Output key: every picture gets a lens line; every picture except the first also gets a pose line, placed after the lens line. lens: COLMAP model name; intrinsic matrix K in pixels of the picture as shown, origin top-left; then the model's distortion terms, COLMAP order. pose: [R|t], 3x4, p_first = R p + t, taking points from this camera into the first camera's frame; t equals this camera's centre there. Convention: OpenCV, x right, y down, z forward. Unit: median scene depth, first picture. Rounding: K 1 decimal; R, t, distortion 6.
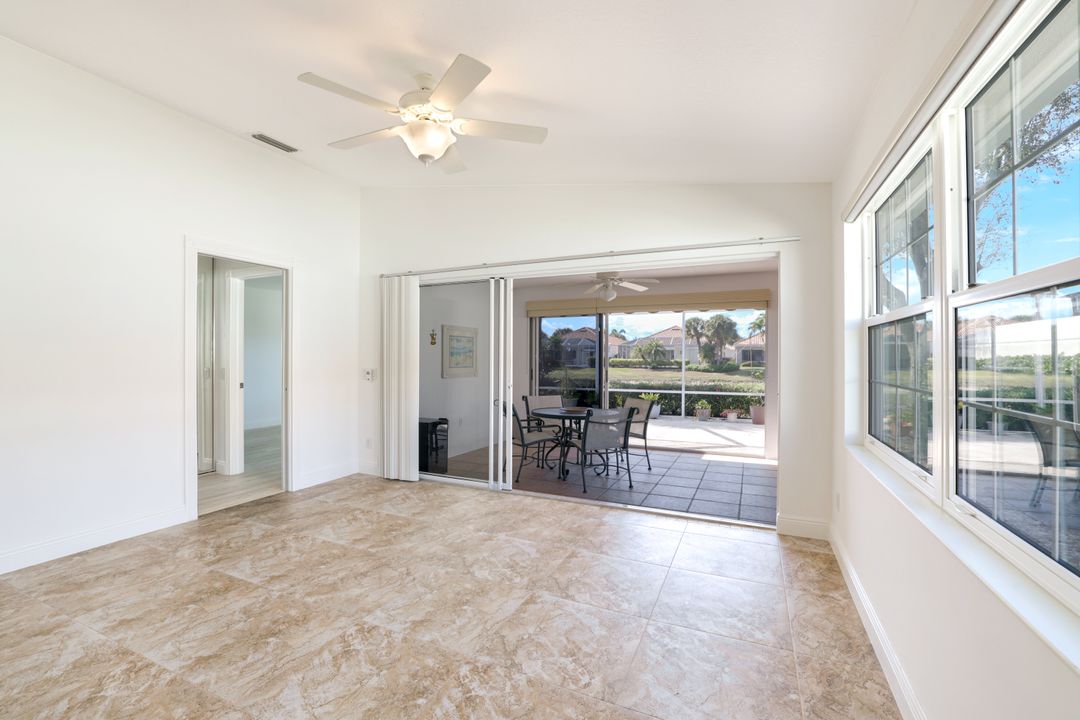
lens RADIAL K [[470.3, 0, 537.2], [0, 470.3, 356.0], [0, 0, 1]] dist [-0.000524, 0.000506]
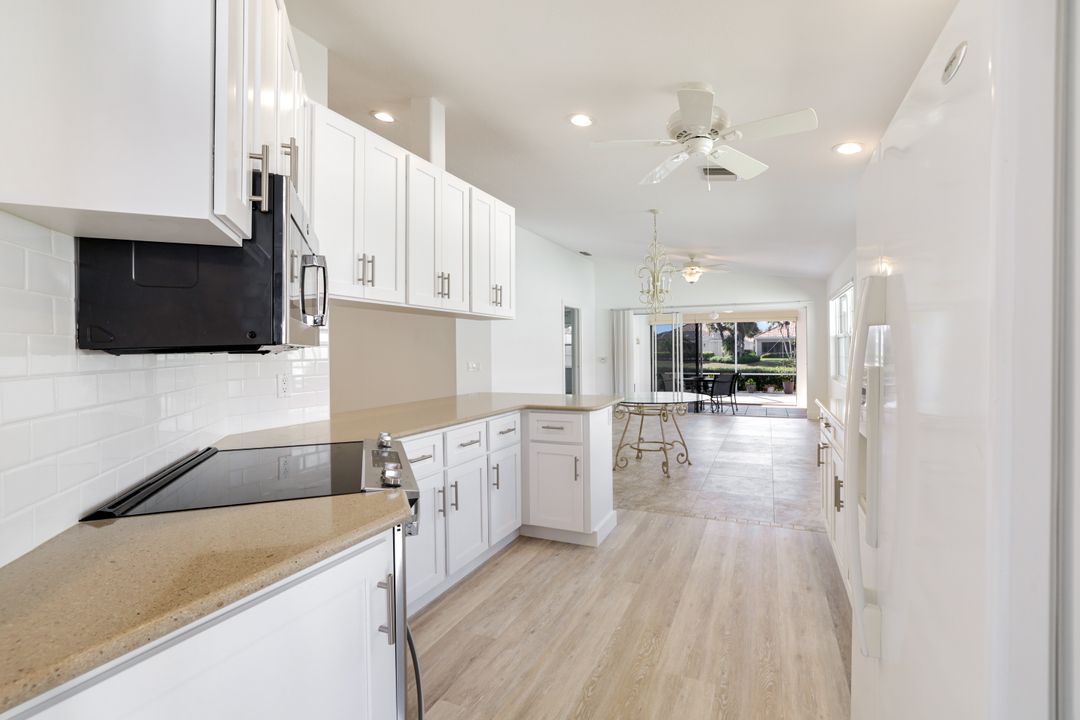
lens RADIAL K [[476.6, 0, 543.3], [0, 476.6, 355.6], [0, 0, 1]] dist [-0.073493, 0.000092]
pose [[0.999778, -0.009898, -0.018579, -0.045416], [0.010107, 0.999886, 0.011201, -0.000134], [0.018466, -0.011386, 0.999765, -0.080615]]
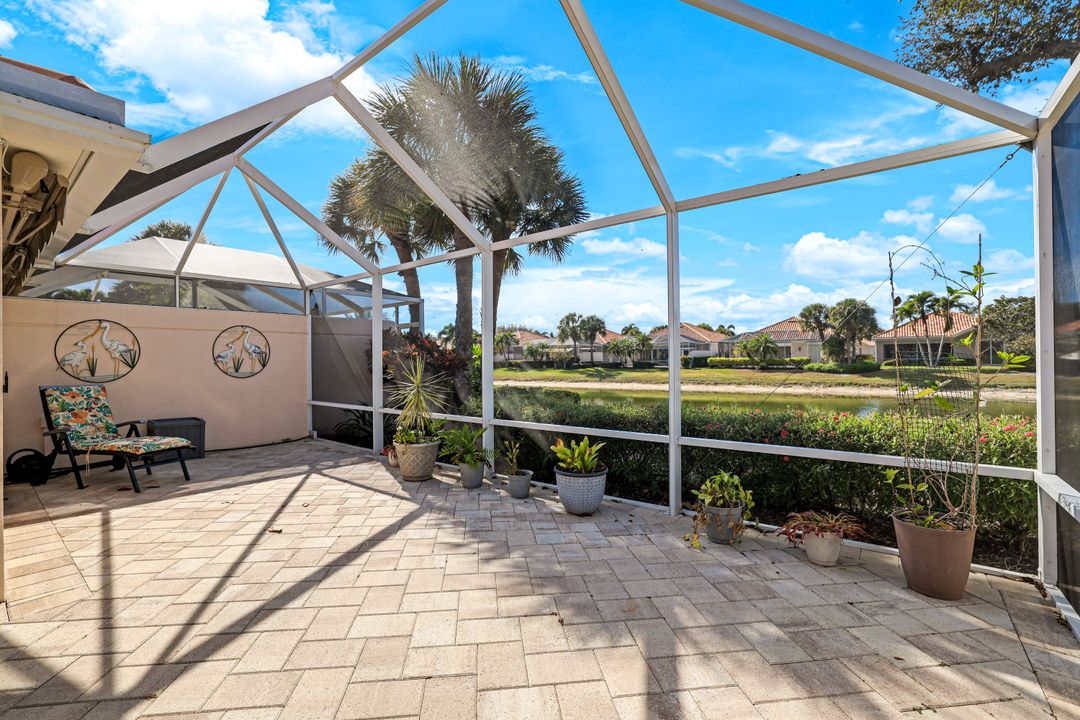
lens RADIAL K [[482.0, 0, 540.0], [0, 482.0, 360.0], [0, 0, 1]] dist [-0.000679, -0.000005]
pose [[0.977752, -0.012524, -0.209391, 0.052629], [0.013525, 0.999903, 0.003350, 0.002961], [0.209329, -0.006107, 0.977826, 0.115652]]
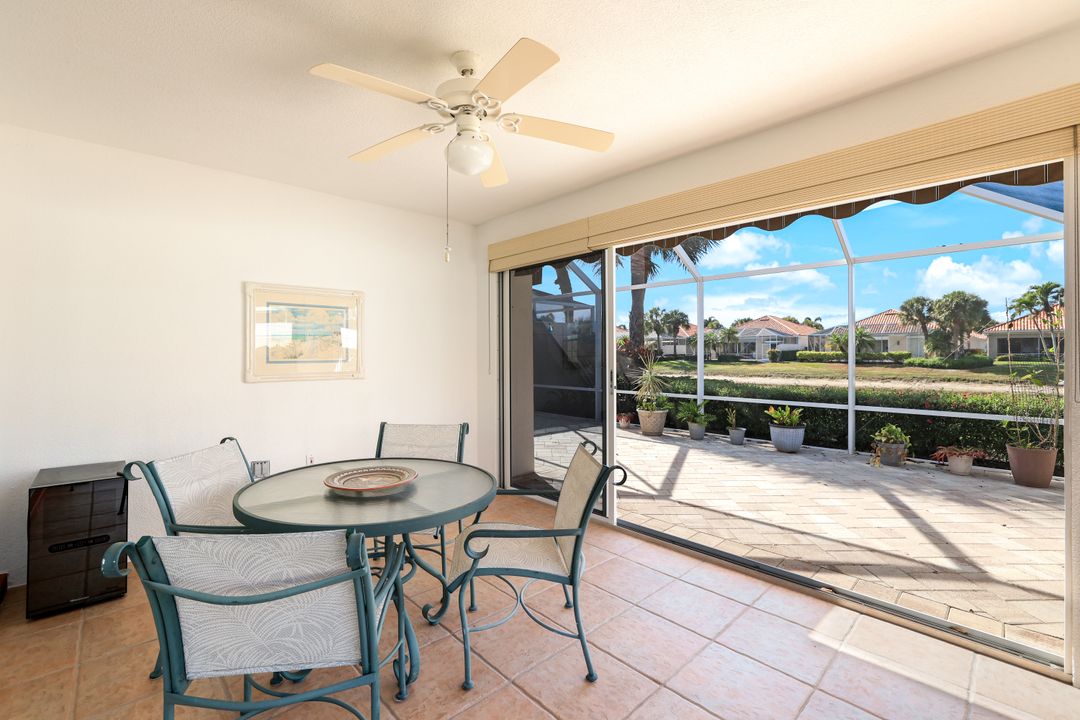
lens RADIAL K [[470.3, 0, 537.2], [0, 470.3, 356.0], [0, 0, 1]] dist [-0.000524, 0.000506]
pose [[0.933936, -0.002926, -0.357429, 0.029950], [0.007352, 0.999912, 0.011024, 0.001454], [0.357365, -0.012924, 0.933875, 0.064779]]
